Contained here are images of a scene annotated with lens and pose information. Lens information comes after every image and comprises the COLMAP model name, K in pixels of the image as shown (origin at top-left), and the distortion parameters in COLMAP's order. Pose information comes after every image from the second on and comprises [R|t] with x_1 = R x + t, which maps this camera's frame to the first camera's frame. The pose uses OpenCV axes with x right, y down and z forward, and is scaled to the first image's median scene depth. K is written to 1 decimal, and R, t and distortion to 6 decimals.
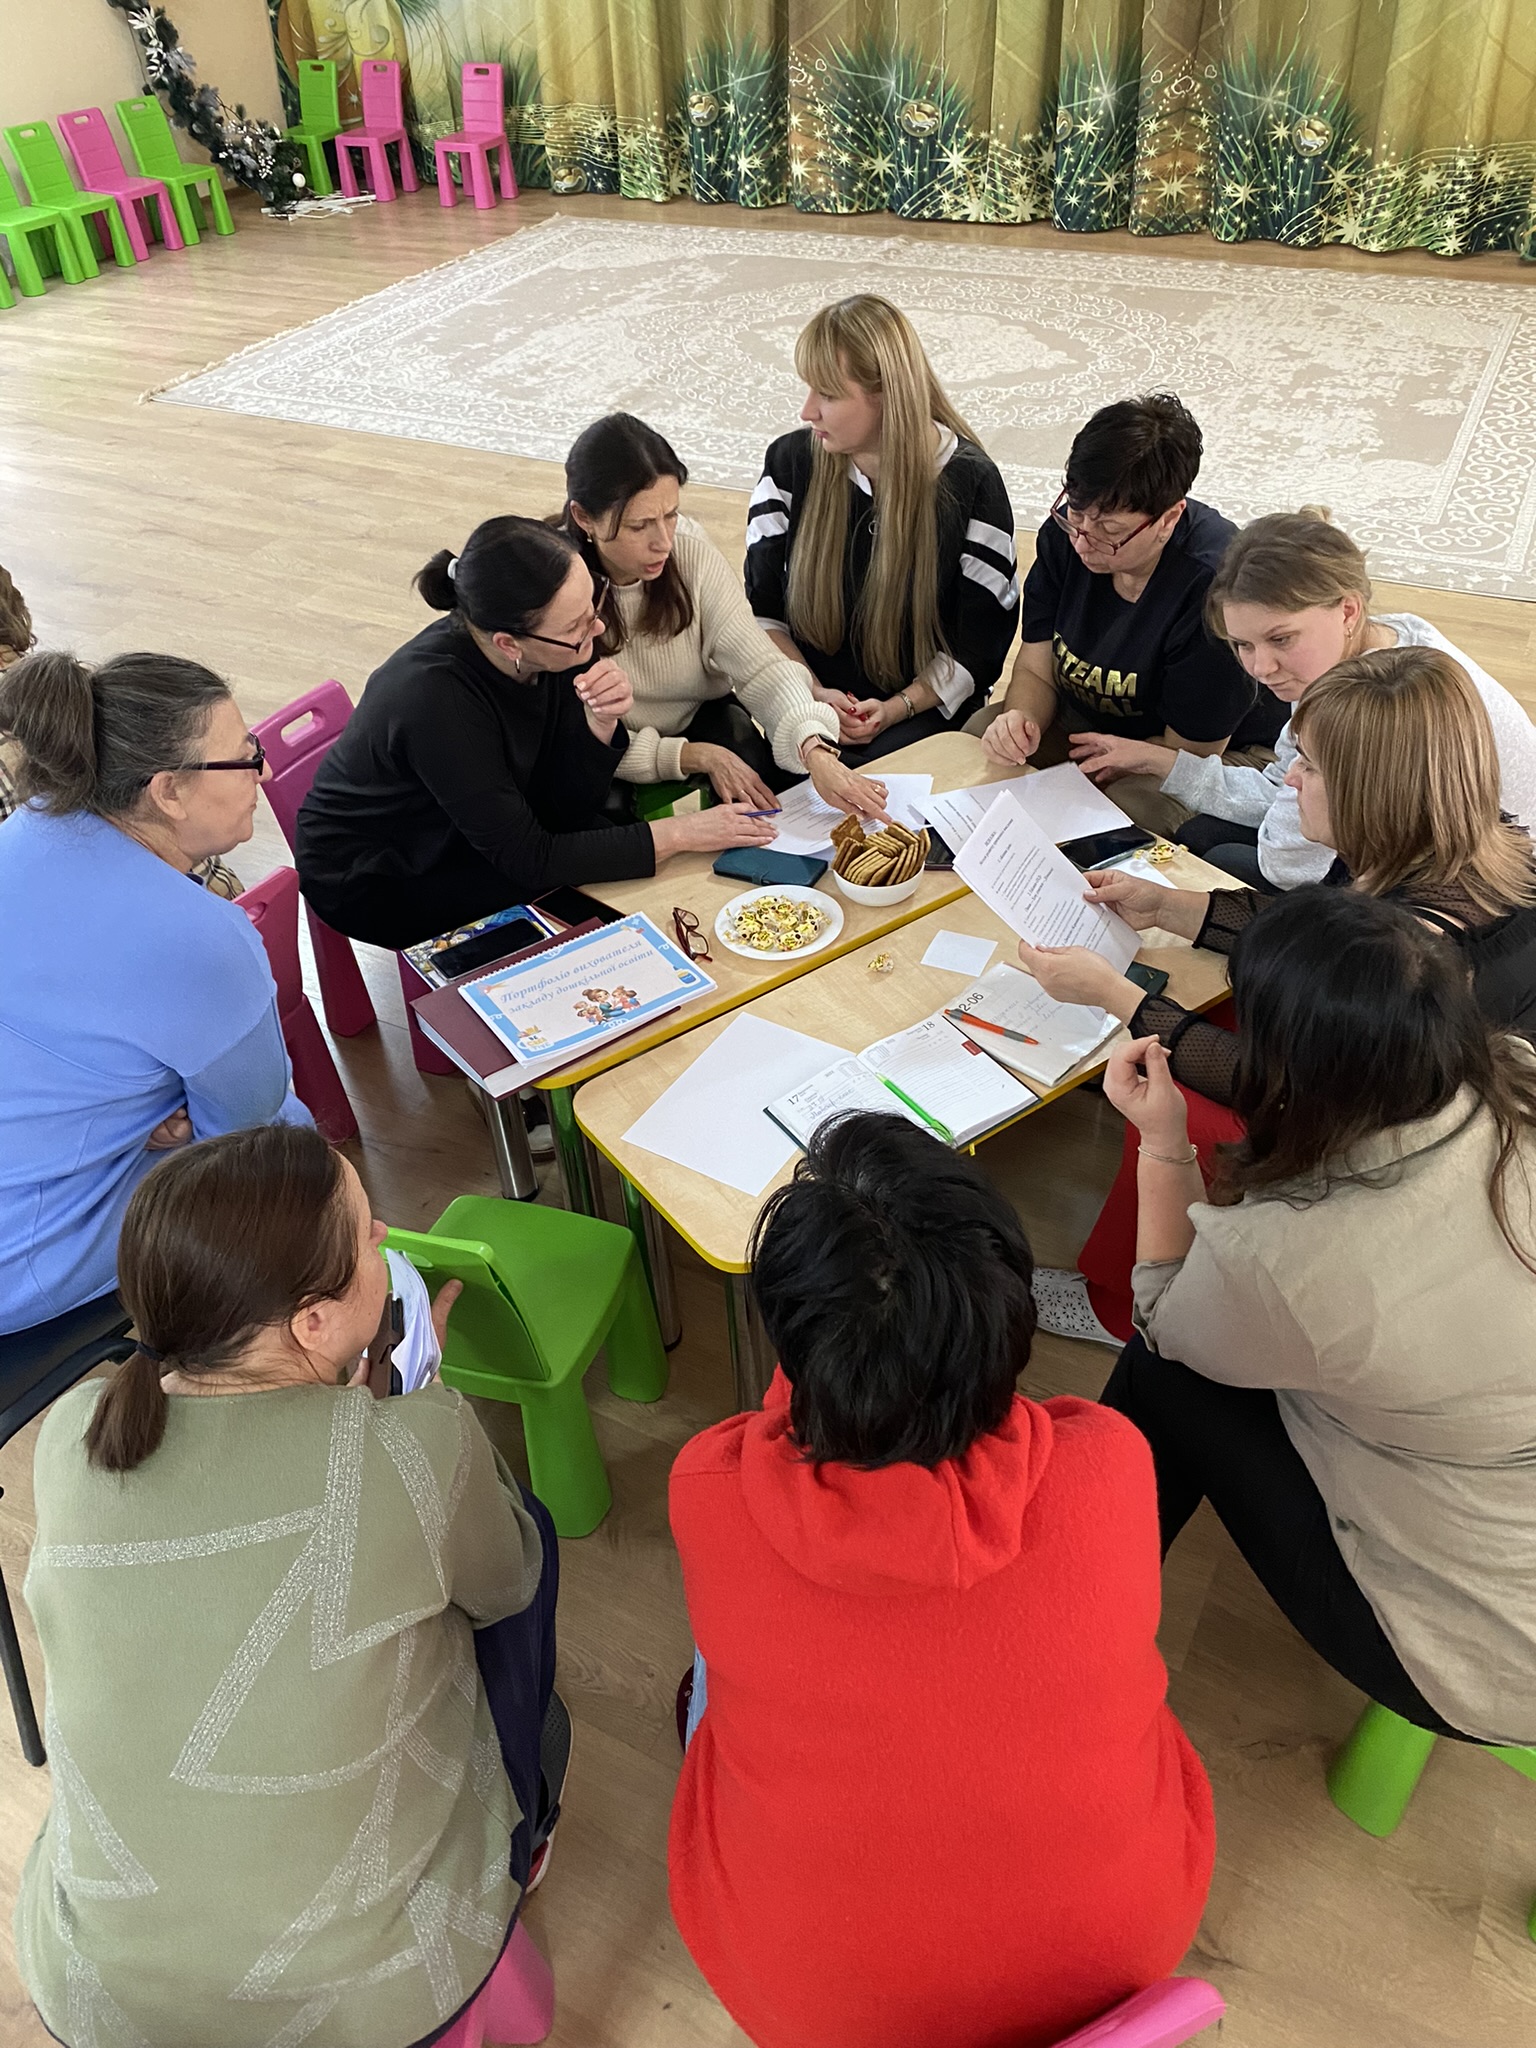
lens RADIAL K [[1589.7, 0, 773.8], [0, 1589.7, 1028.5], [0, 0, 1]] dist [0.001639, -0.003996]
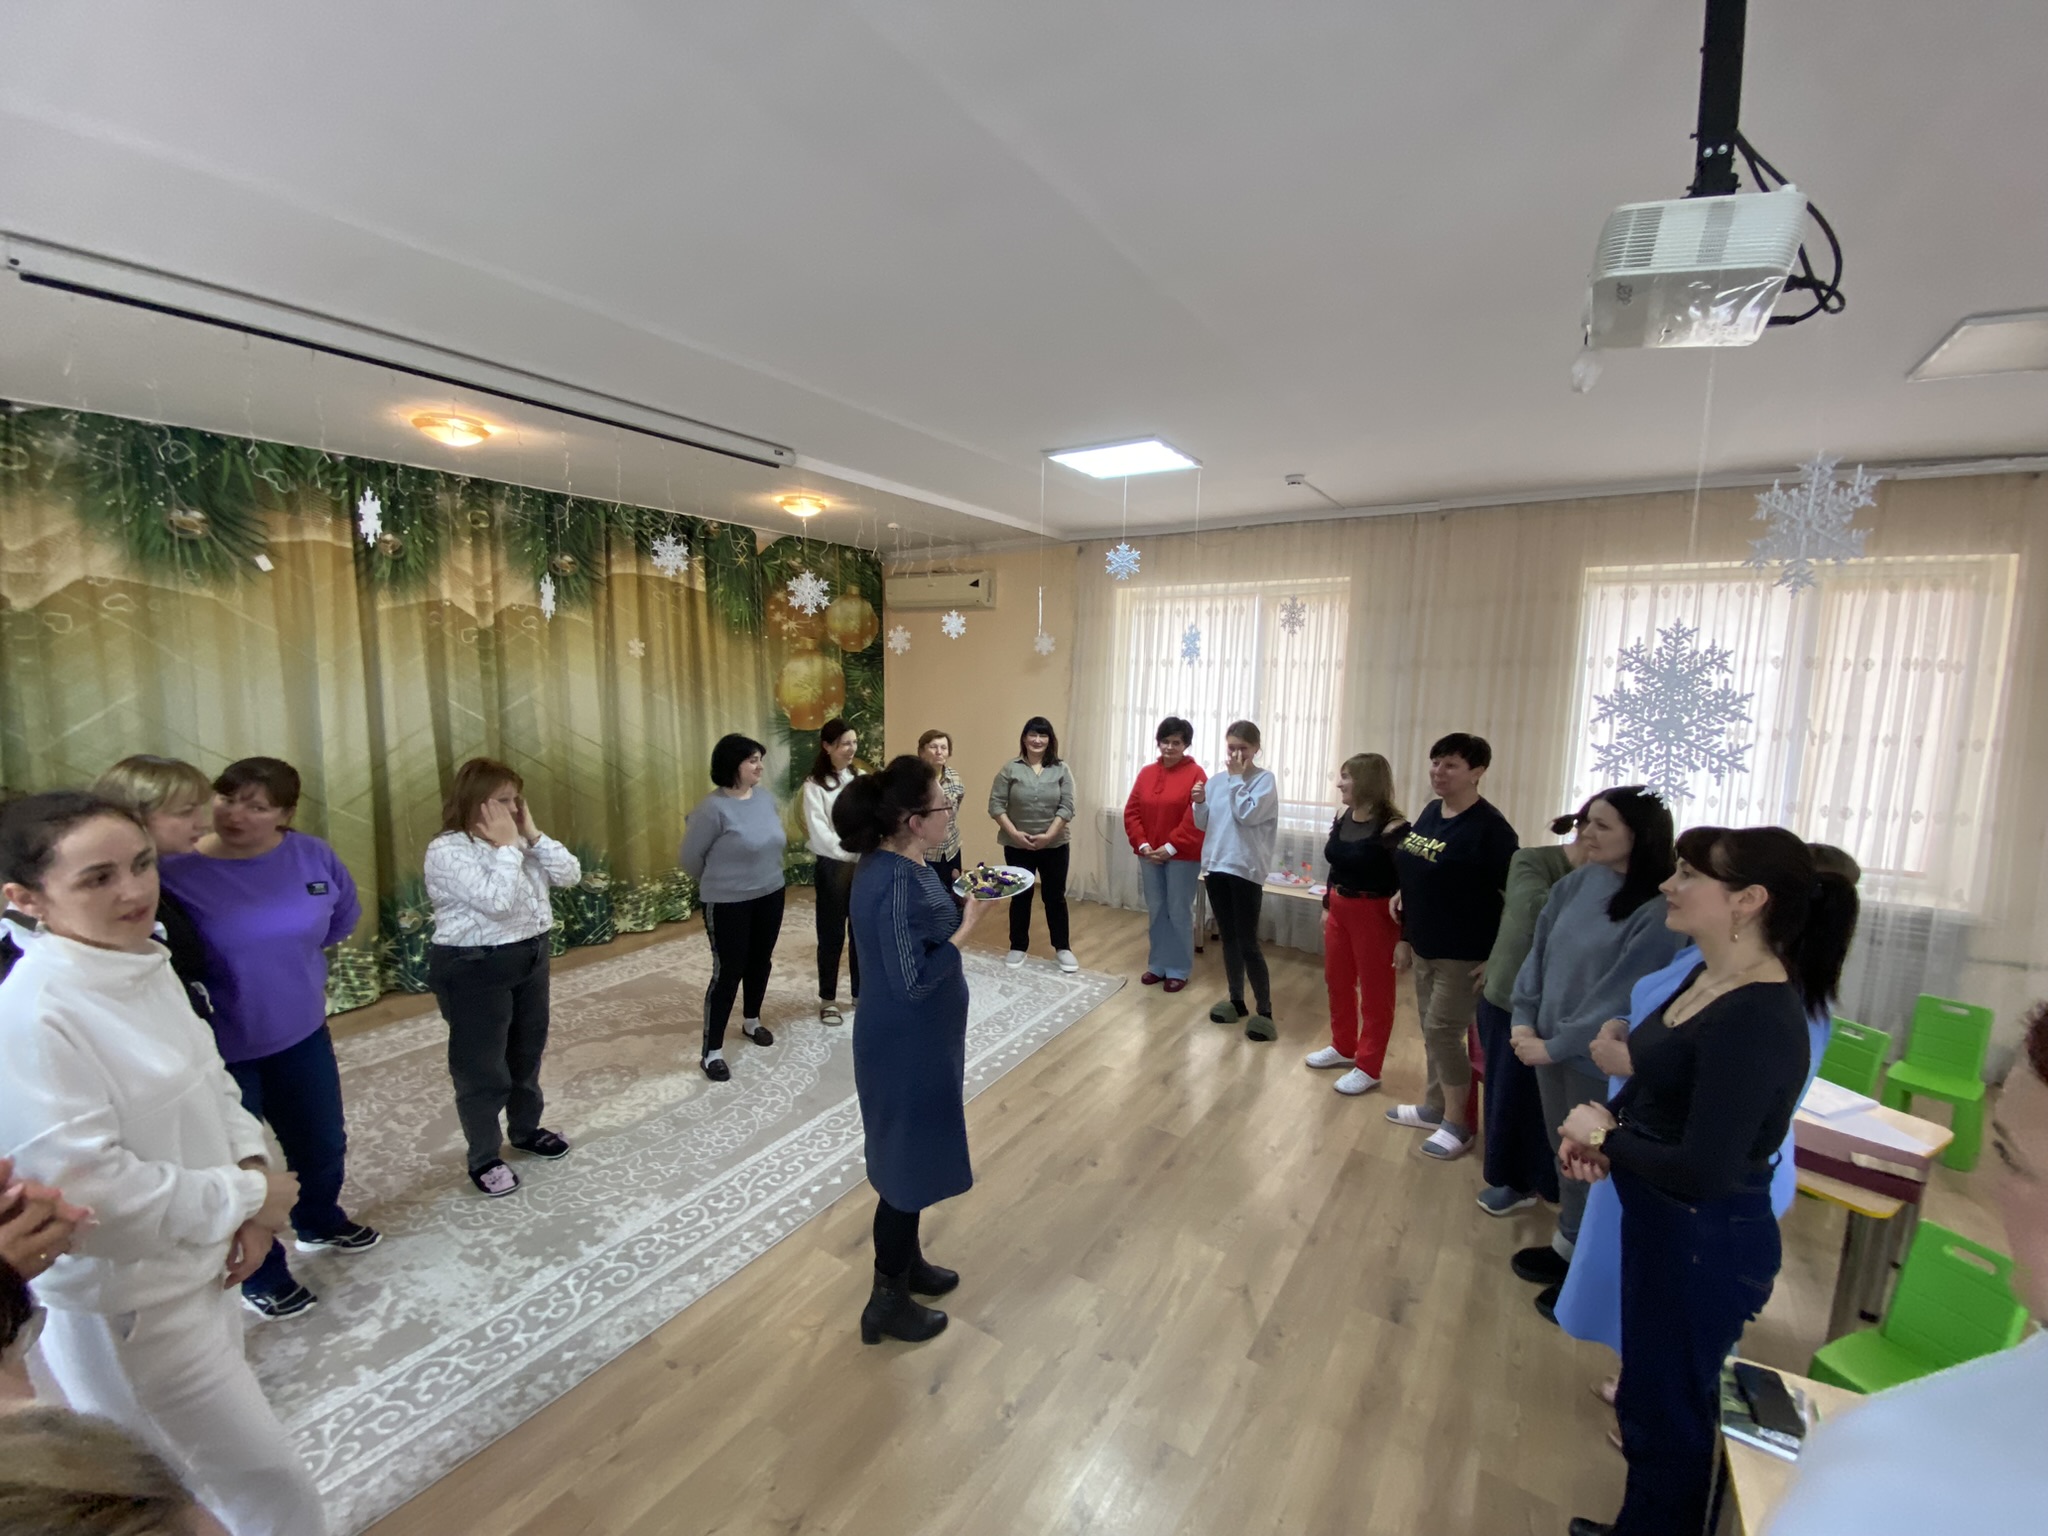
lens RADIAL K [[813.9, 0, 1027.7], [0, 813.9, 773.8], [0, 0, 1]] dist [-0.008567, -0.009877]
pose [[0.103595, -0.077623, 0.991586, -0.374149], [0.612901, 0.790156, -0.002177, -0.338196], [-0.783339, 0.607970, 0.129431, 0.434203]]
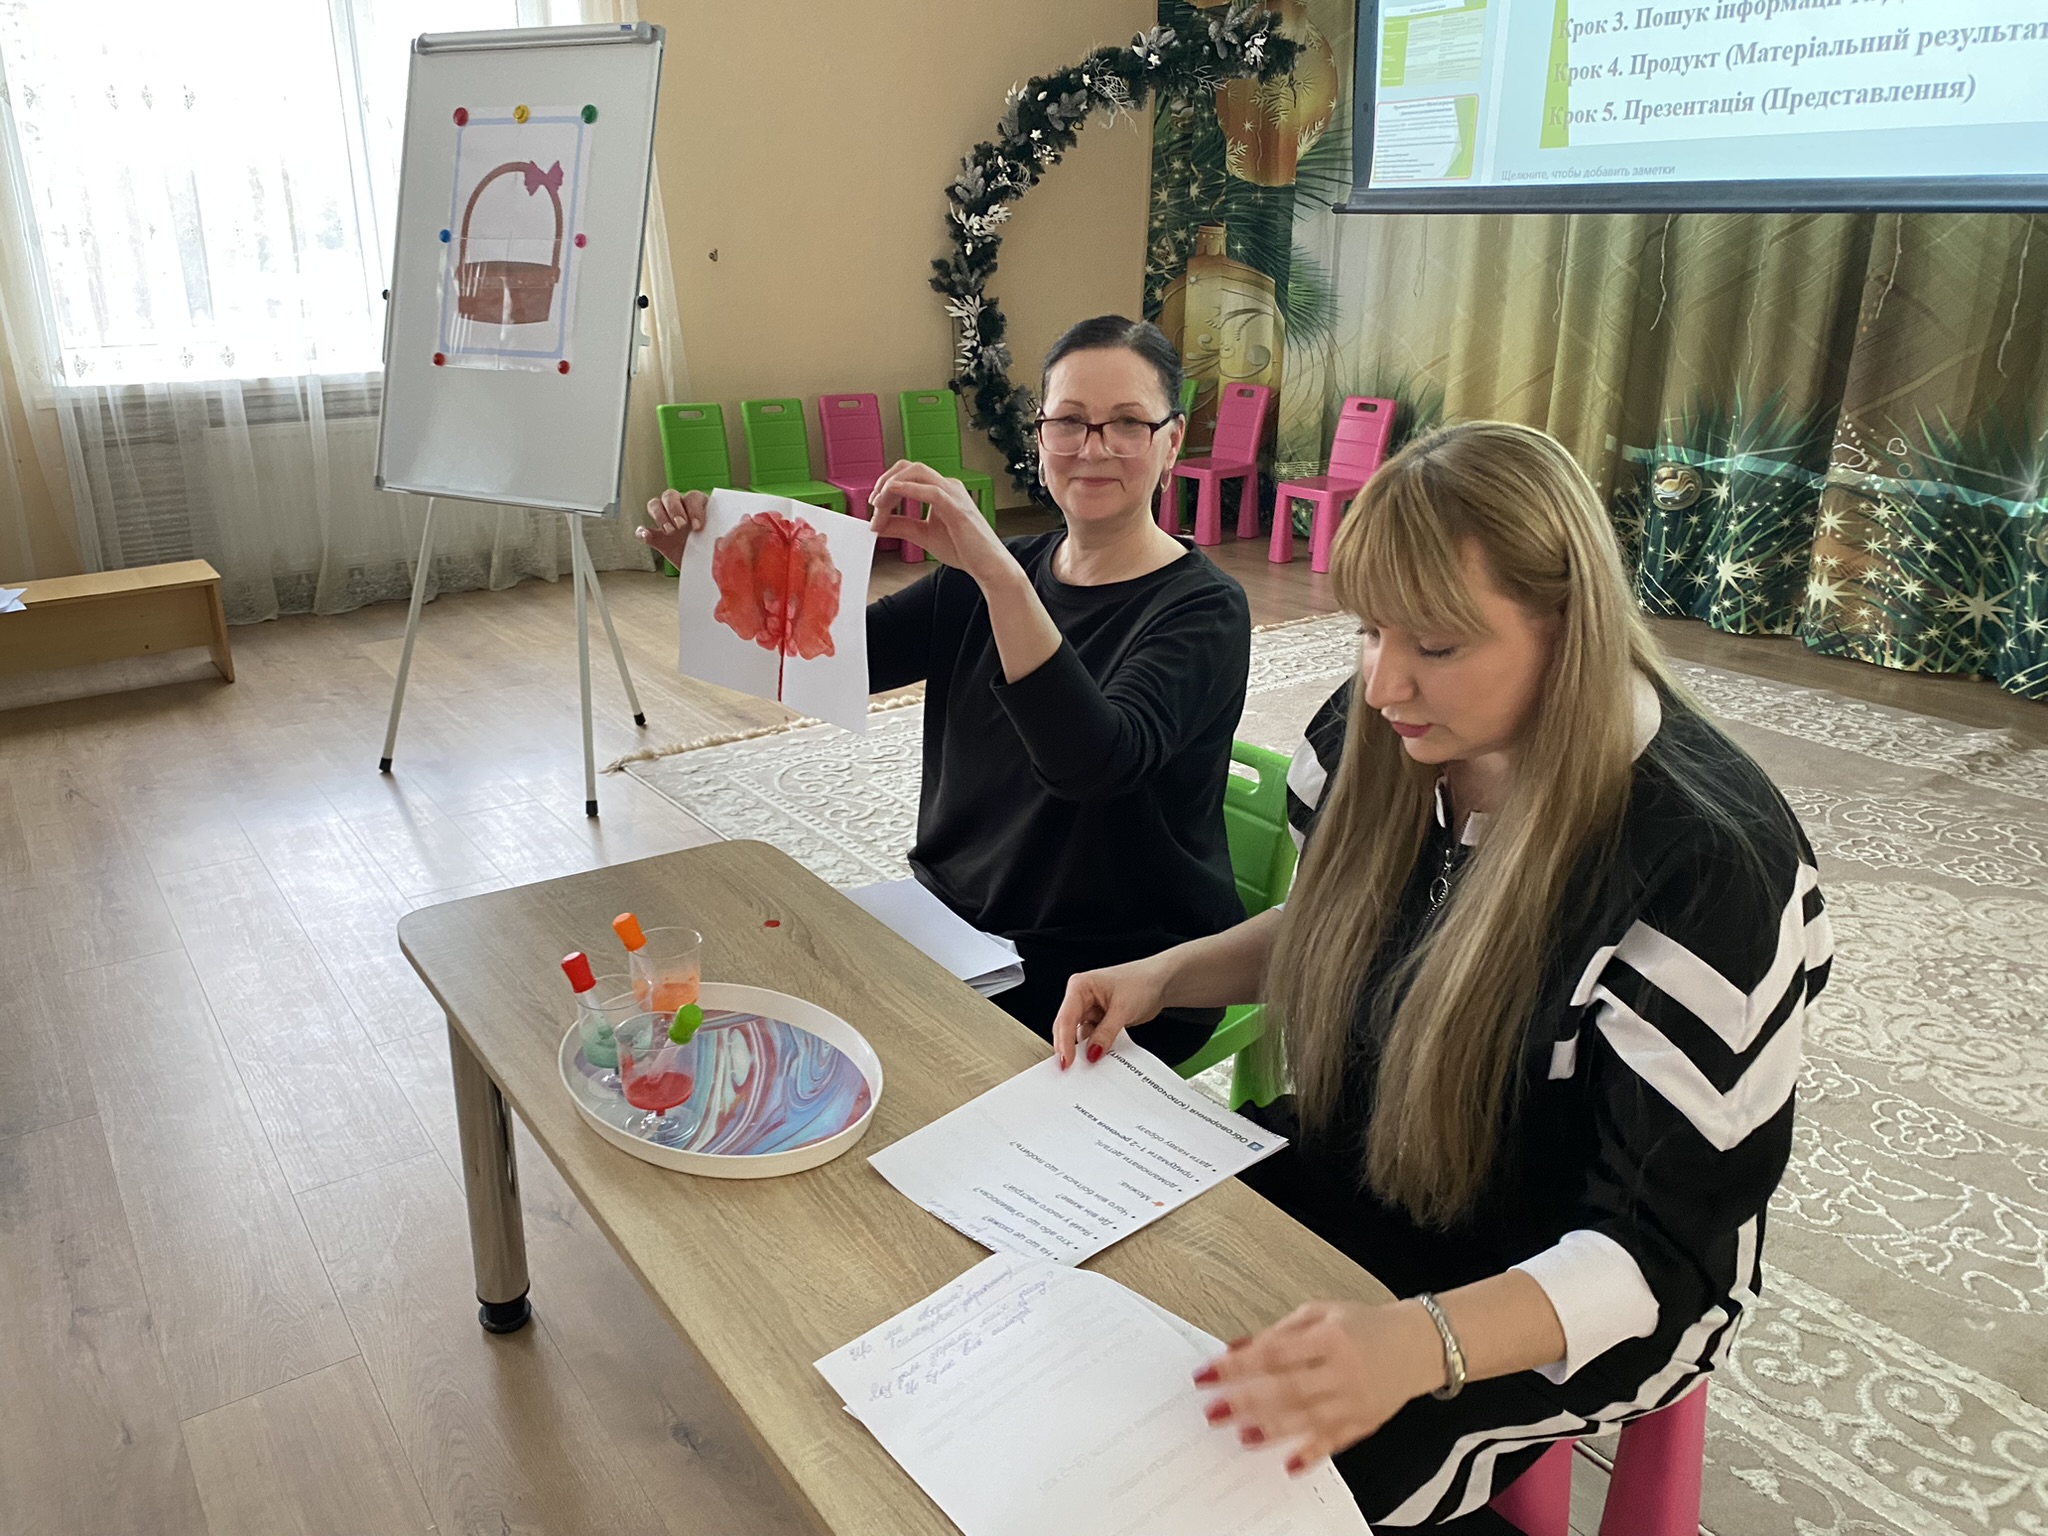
lens RADIAL K [[1574.1, 0, 988.3], [0, 1574.1, 750.0], [0, 0, 1]] dist [0.036050, -0.051288]
pose [[0.883113, 0.194789, -0.426813, 0.004657], [-0.327241, 0.907644, -0.262859, -0.228201], [0.336192, 0.371805, 0.865295, 0.402089]]
